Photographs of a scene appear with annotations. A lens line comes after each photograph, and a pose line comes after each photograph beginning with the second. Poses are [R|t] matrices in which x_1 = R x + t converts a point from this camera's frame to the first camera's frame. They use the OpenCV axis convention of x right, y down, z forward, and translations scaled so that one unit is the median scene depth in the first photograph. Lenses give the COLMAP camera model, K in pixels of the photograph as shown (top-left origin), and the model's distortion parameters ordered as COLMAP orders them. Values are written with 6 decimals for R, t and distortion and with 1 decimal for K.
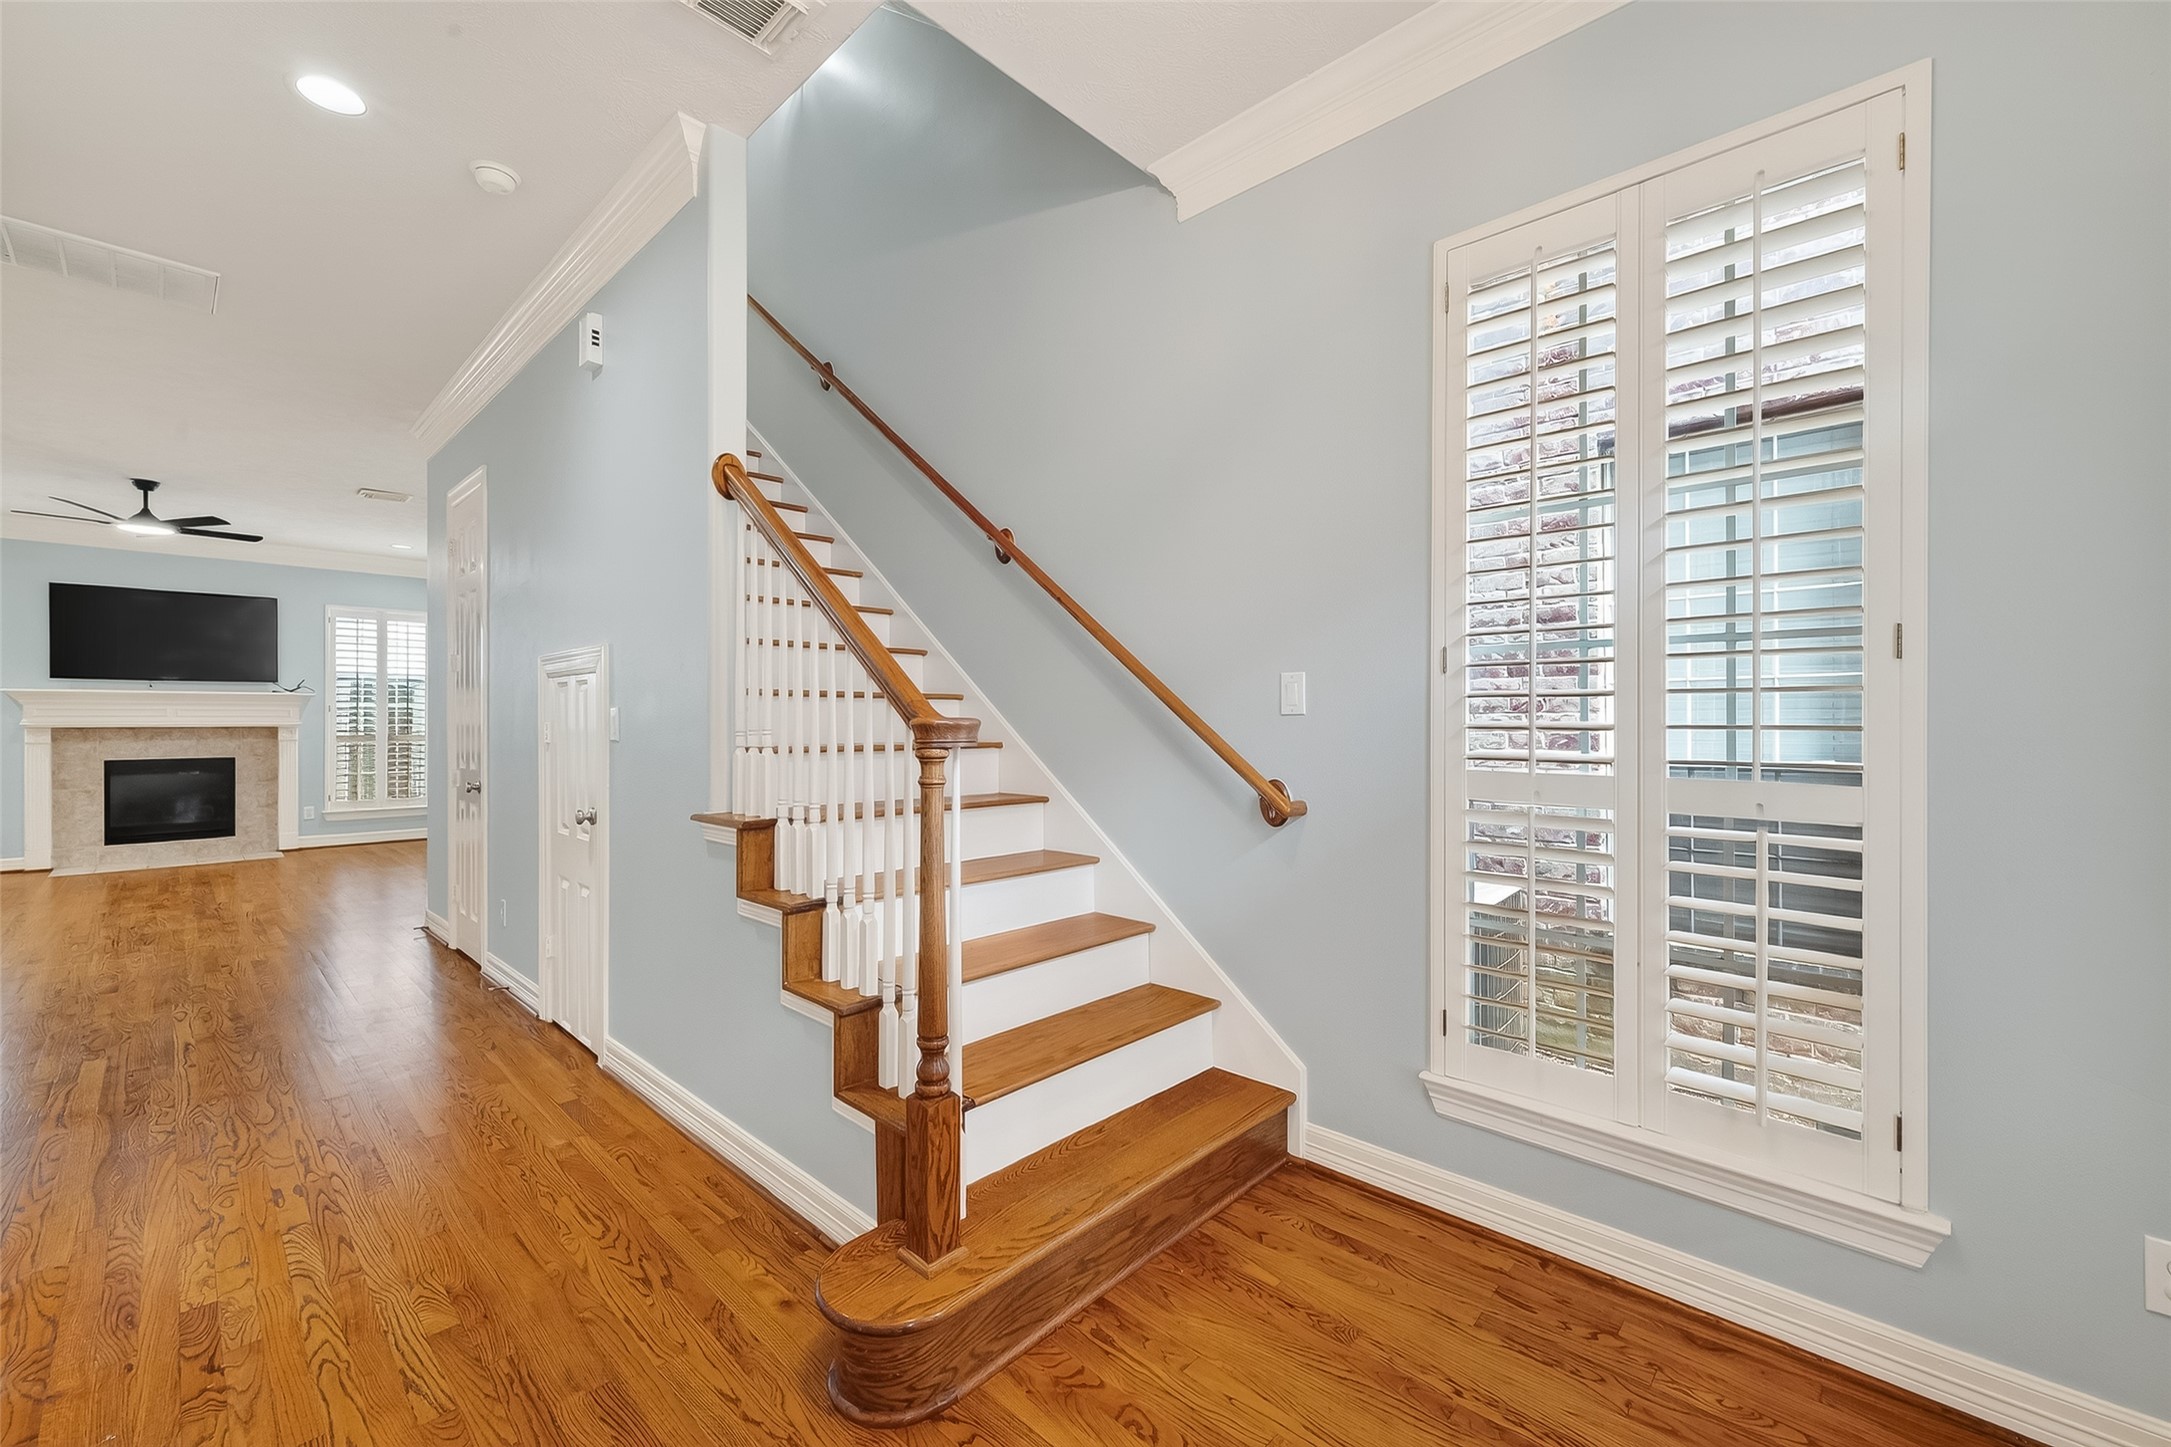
lens RADIAL K [[871.1, 0, 1093.1], [0, 871.1, 718.6], [0, 0, 1]] dist [0.000624, 0.000692]
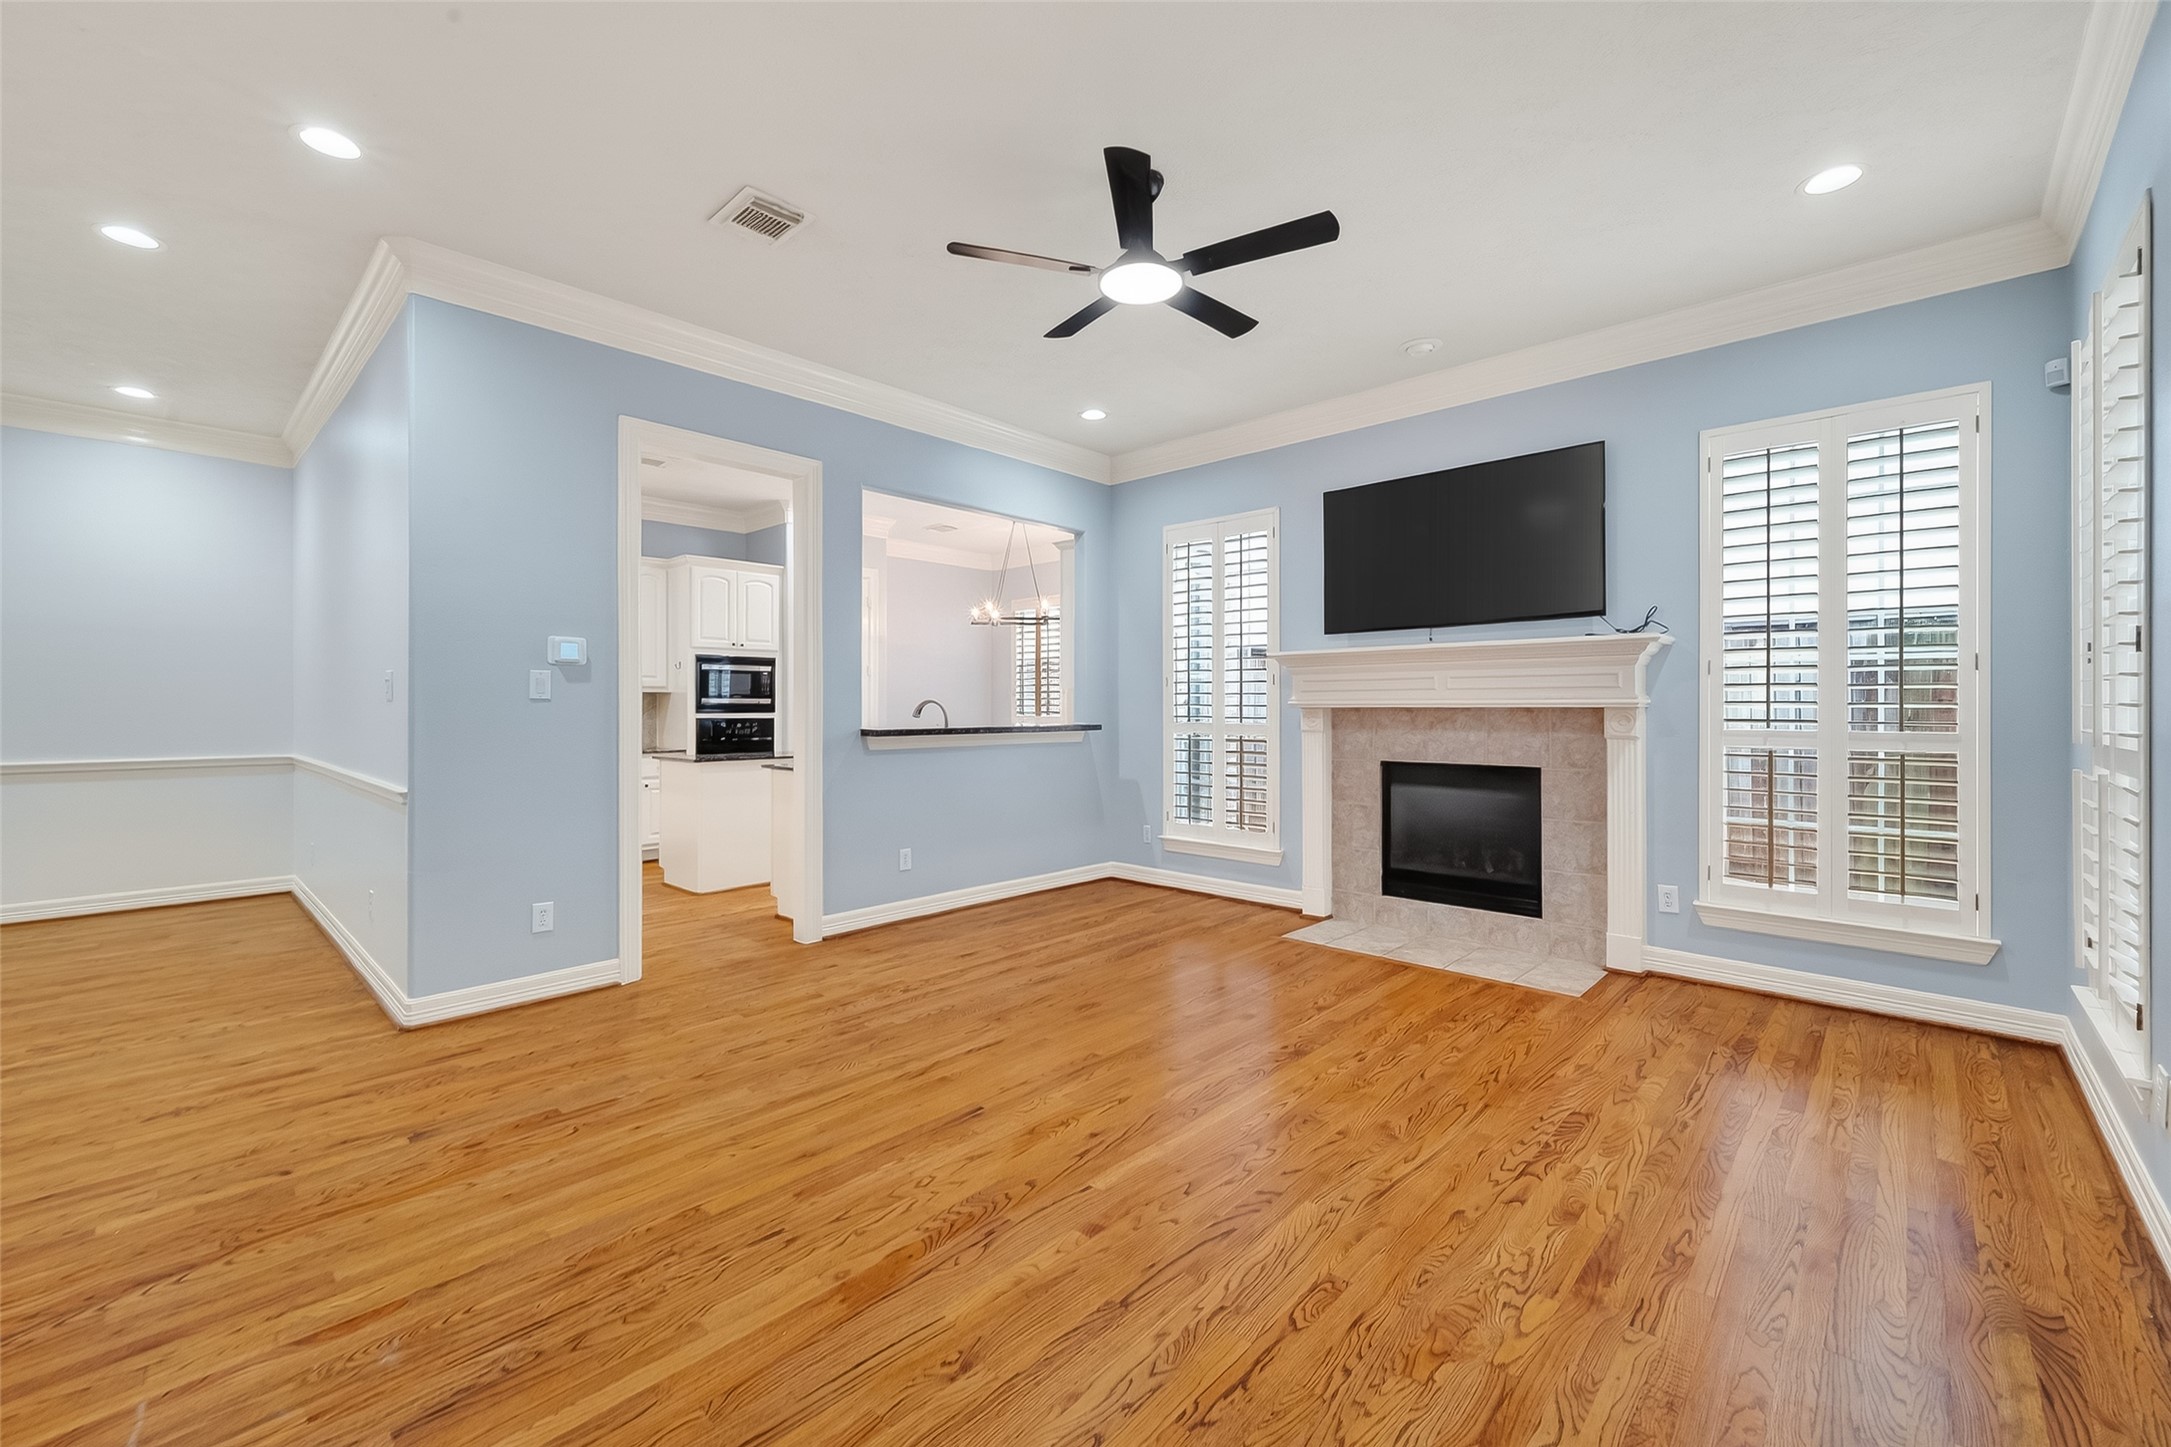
lens RADIAL K [[871.1, 0, 1092.8], [0, 871.1, 706.5], [0, 0, 1]] dist [0.000624, 0.000692]
pose [[-0.004898, -0.000822, -0.999988, -0.465496], [0.002992, 0.999995, -0.000837, 0.008089], [0.999984, -0.002996, -0.004896, 0.736304]]
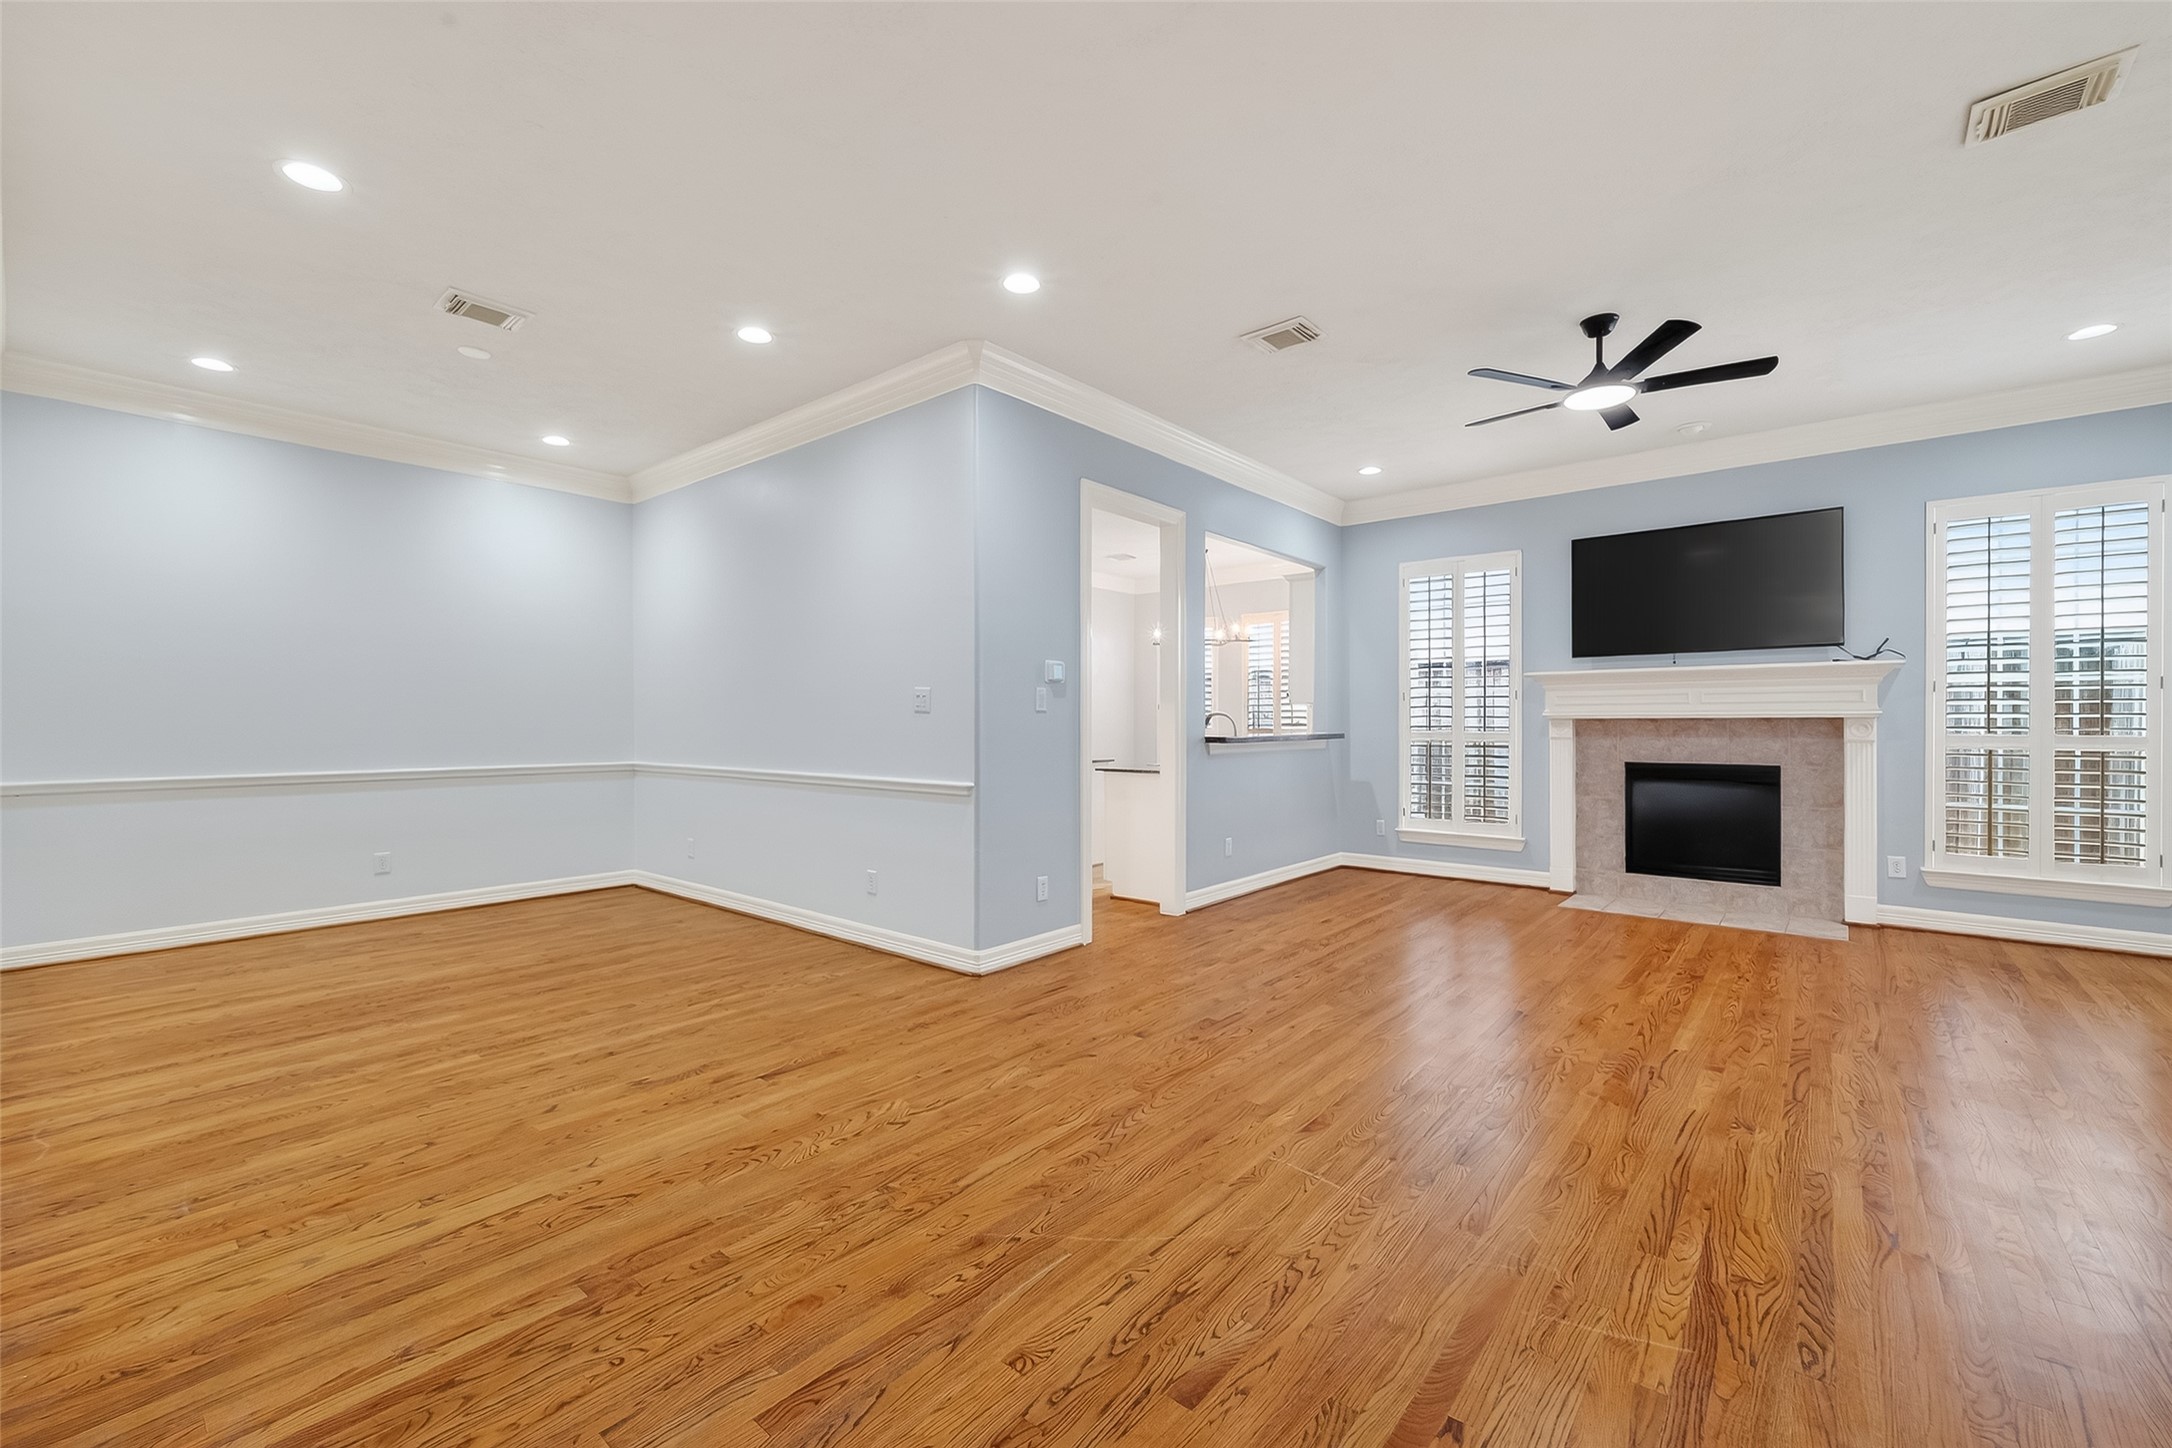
lens RADIAL K [[871.5, 0, 1085.0], [0, 871.5, 724.1], [0, 0, 1]] dist [0.000624, 0.000692]
pose [[0.047195, 0.002415, -0.998883, -0.361353], [0.003784, 0.999989, 0.002596, 0.009998], [0.998879, -0.003902, 0.047186, 0.453895]]
